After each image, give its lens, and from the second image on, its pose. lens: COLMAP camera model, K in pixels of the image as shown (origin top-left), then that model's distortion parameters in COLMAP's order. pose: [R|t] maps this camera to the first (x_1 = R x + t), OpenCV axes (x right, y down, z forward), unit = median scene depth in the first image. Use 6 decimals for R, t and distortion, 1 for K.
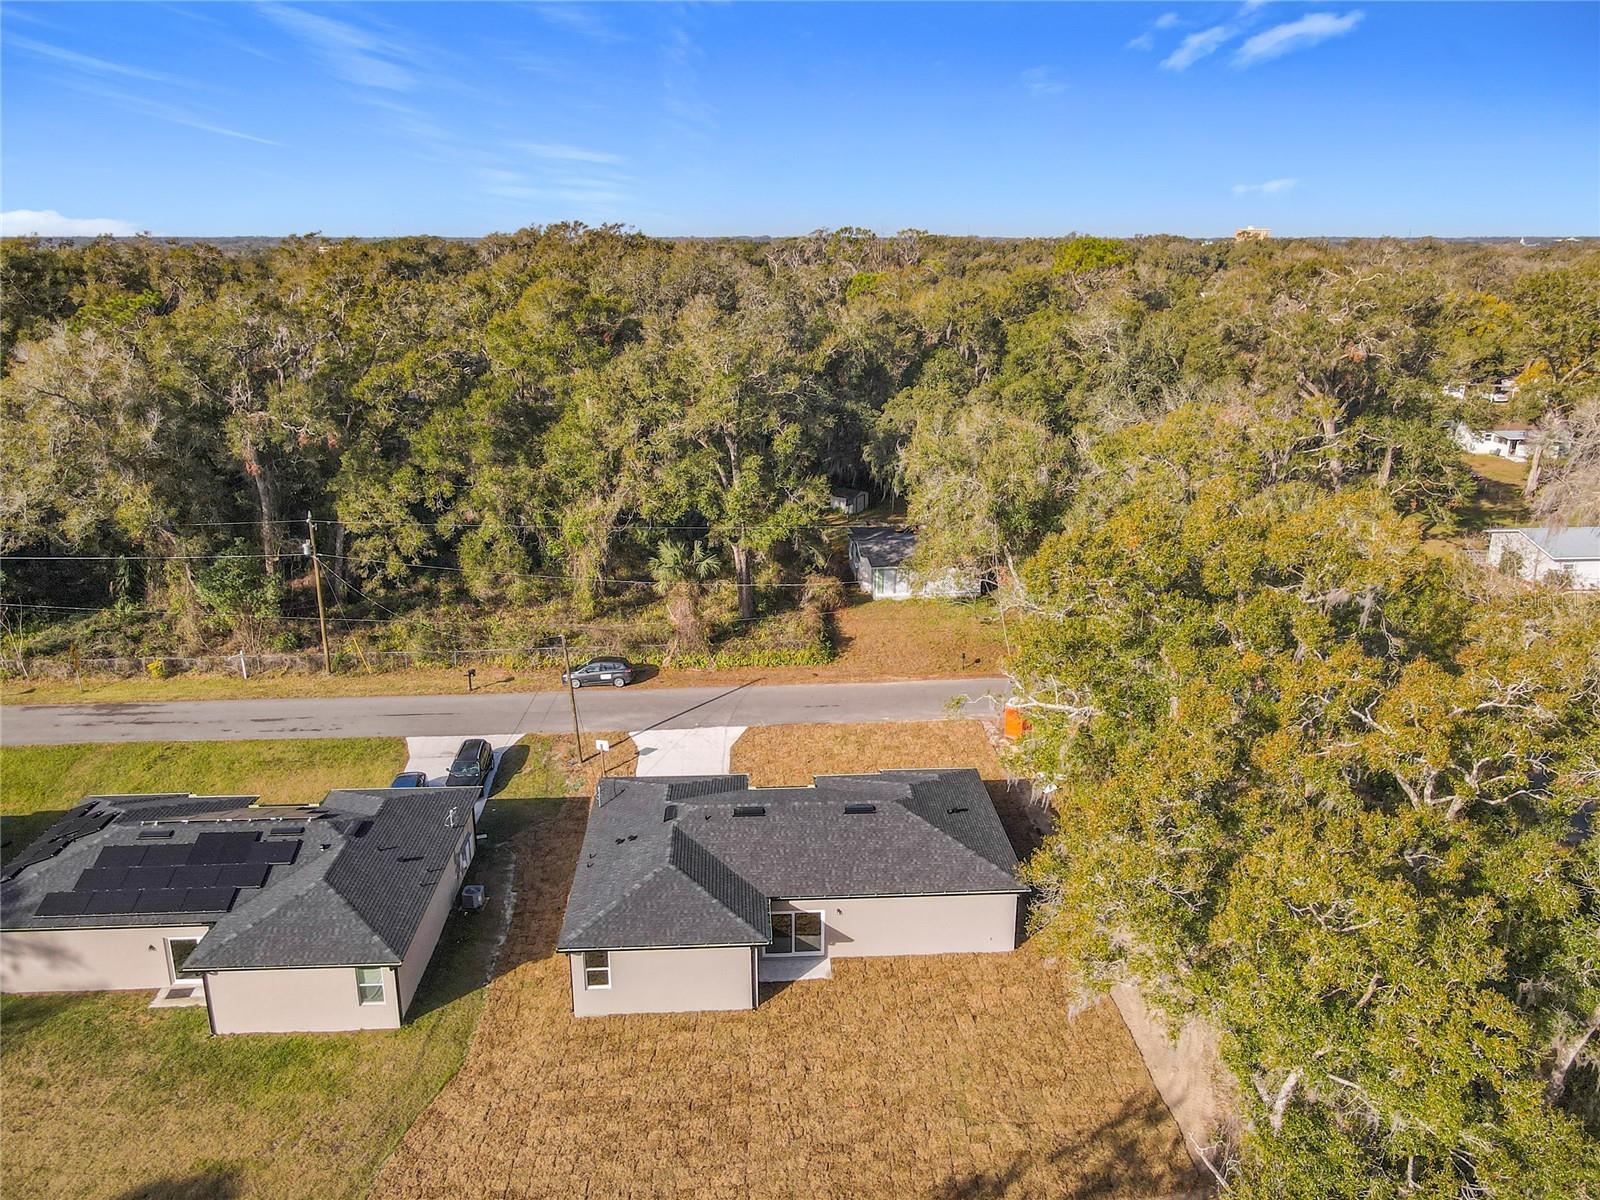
lens RADIAL K [[1235.2, 0, 824.7], [0, 1235.2, 565.1], [0, 0, 1]] dist [-0.001062, -0.000880]
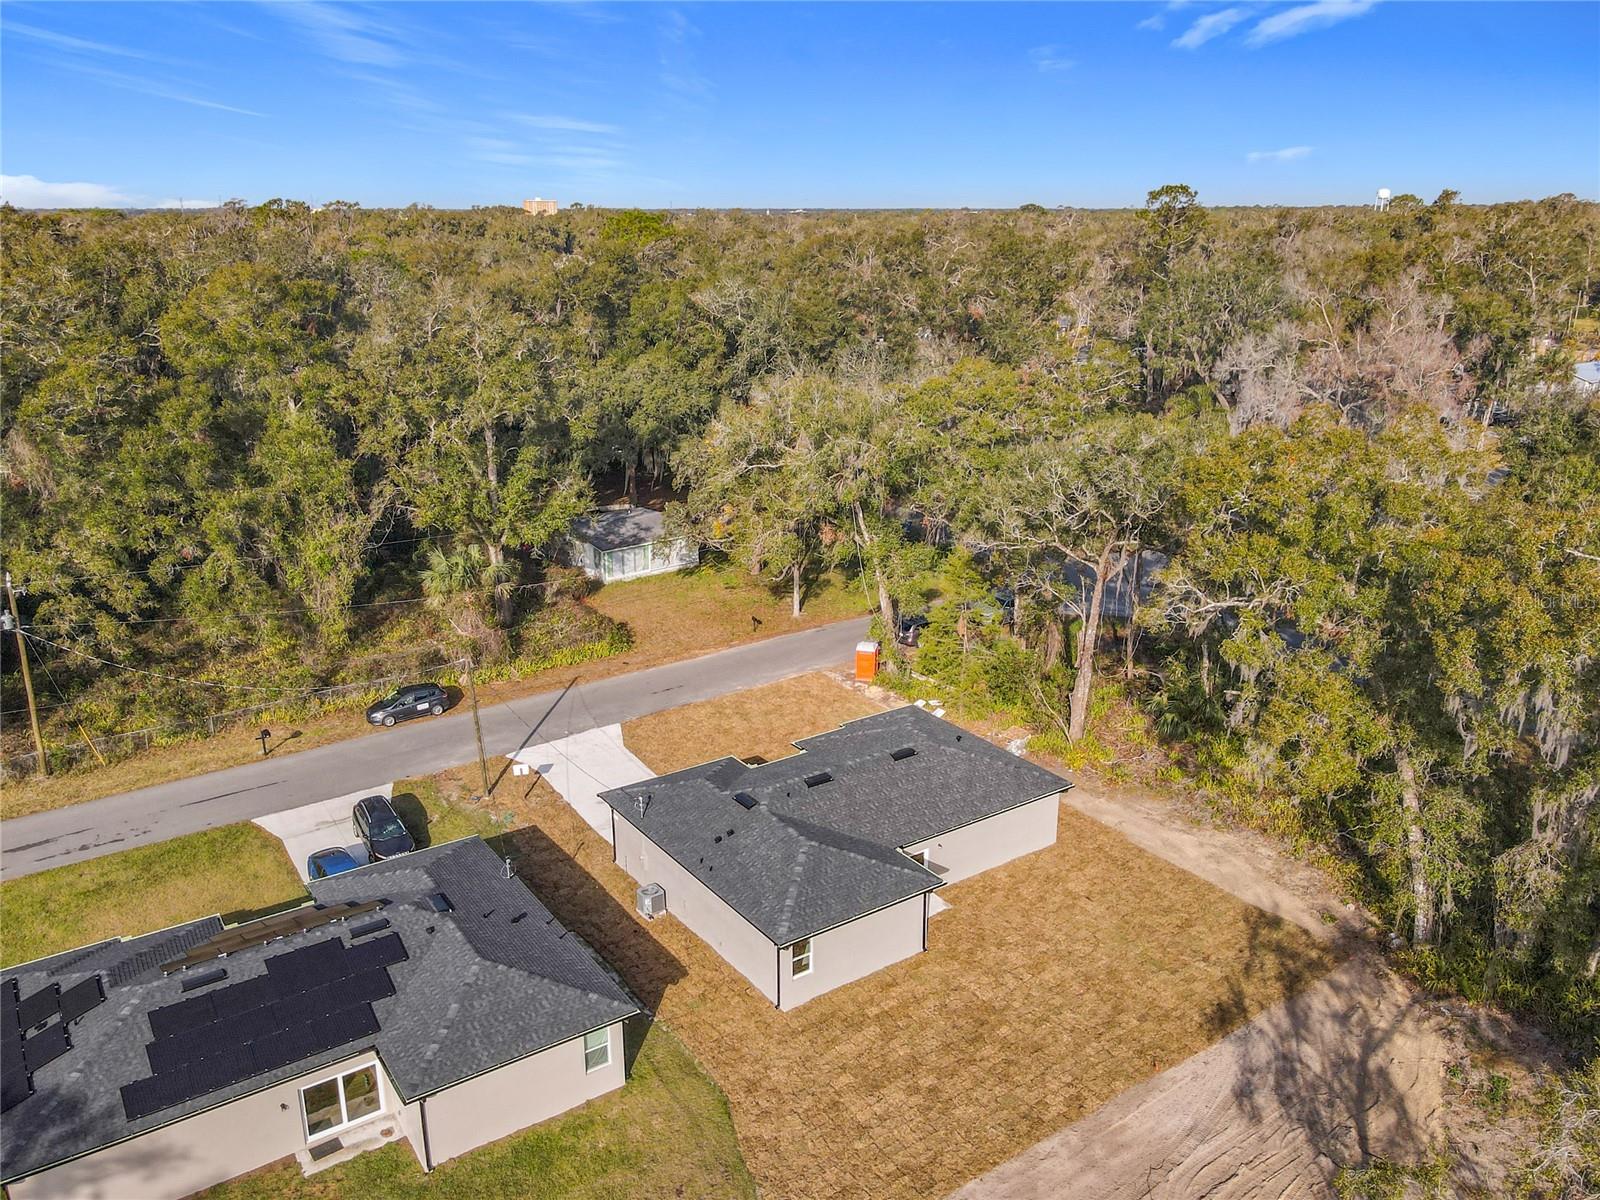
lens RADIAL K [[1230.5, 0, 811.1], [0, 1230.5, 608.2], [0, 0, 1]] dist [-0.012327, 0.045546]
pose [[0.858246, -0.164185, 0.486269, -0.404169], [0.138985, 0.986399, 0.087748, -0.021872], [-0.494062, -0.007725, 0.869392, 0.095734]]
